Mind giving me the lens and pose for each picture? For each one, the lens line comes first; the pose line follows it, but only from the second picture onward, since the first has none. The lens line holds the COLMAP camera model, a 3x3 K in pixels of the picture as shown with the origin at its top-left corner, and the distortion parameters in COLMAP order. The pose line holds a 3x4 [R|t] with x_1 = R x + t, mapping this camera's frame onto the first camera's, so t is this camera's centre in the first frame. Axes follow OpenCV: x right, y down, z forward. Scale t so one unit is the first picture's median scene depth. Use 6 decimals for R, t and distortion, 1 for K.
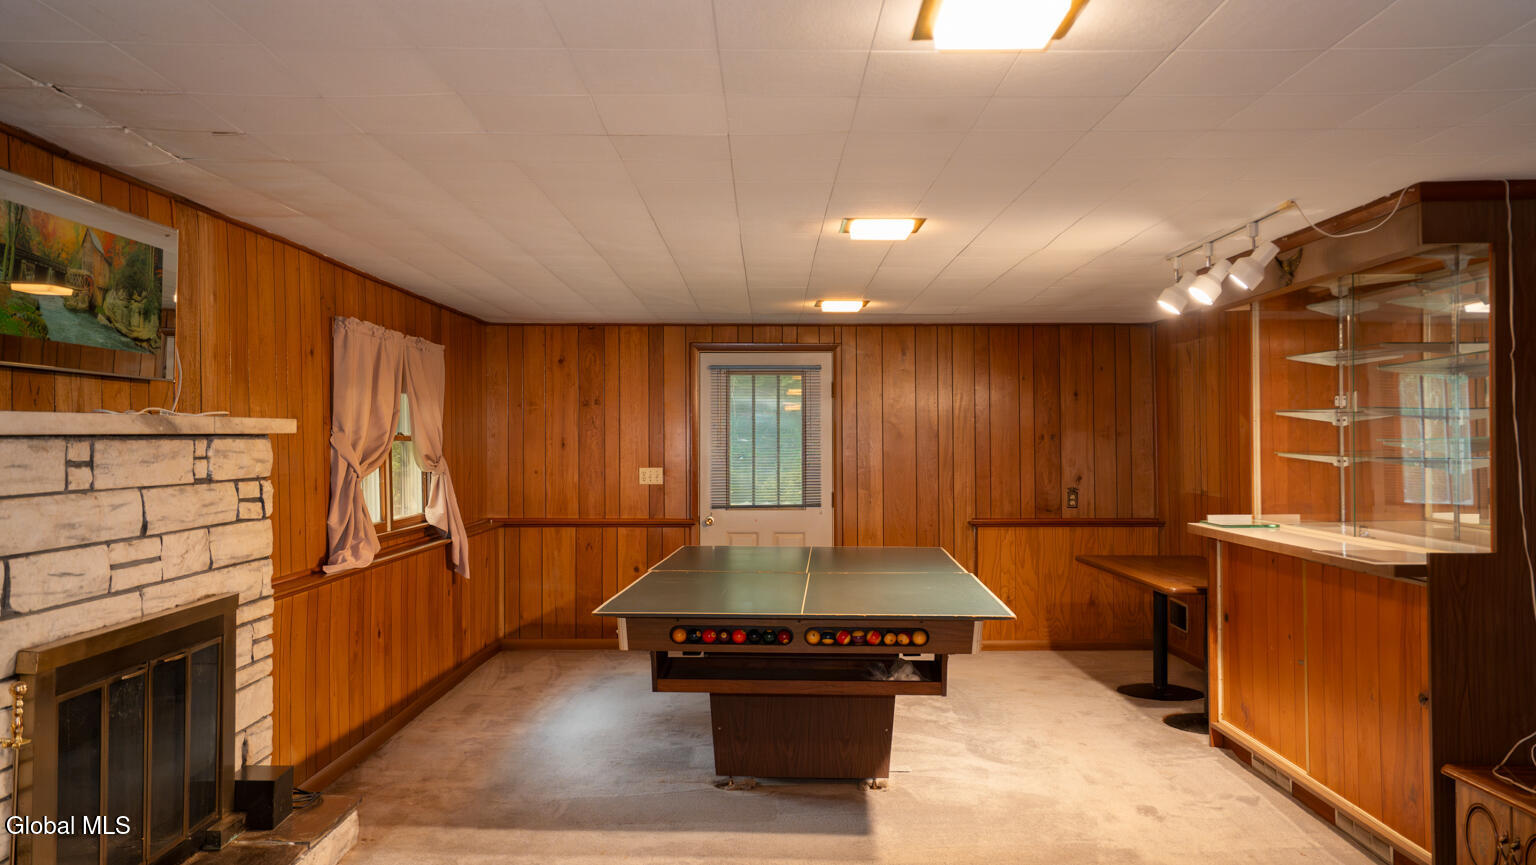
lens RADIAL K [[1205.2, 0, 768.0], [0, 1205.2, 432.5], [0, 0, 1]] dist [0.010116, 0.004267]
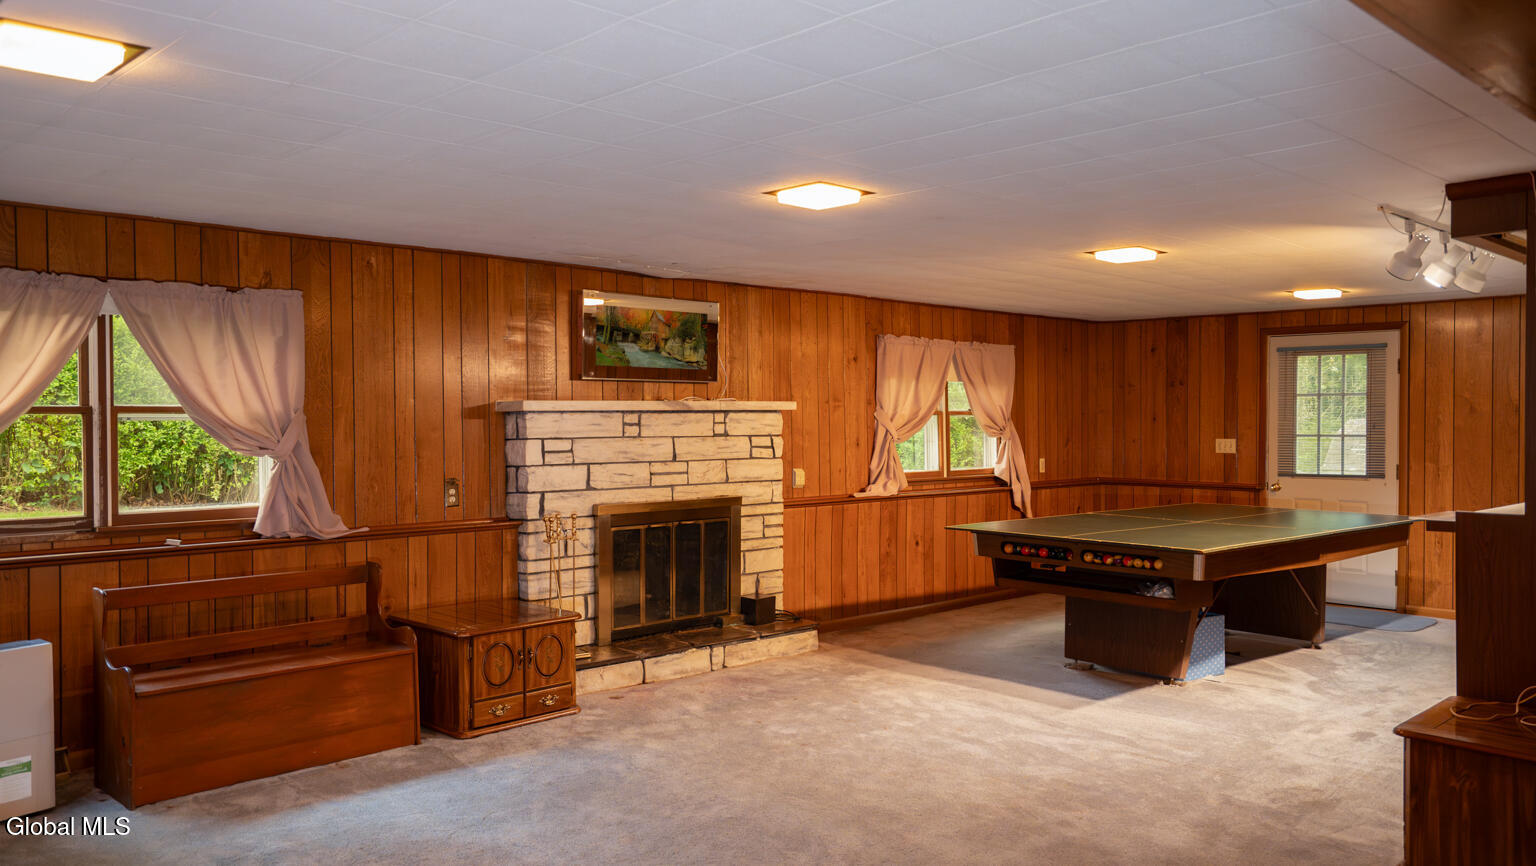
lens RADIAL K [[1205.2, 0, 768.0], [0, 1205.2, 433.0], [0, 0, 1]] dist [0.010116, 0.004267]
pose [[0.696454, 0.010168, -0.717529, 0.836490], [0.003482, 0.999840, 0.017548, 0.003497], [0.717593, -0.014720, 0.696307, -0.235284]]
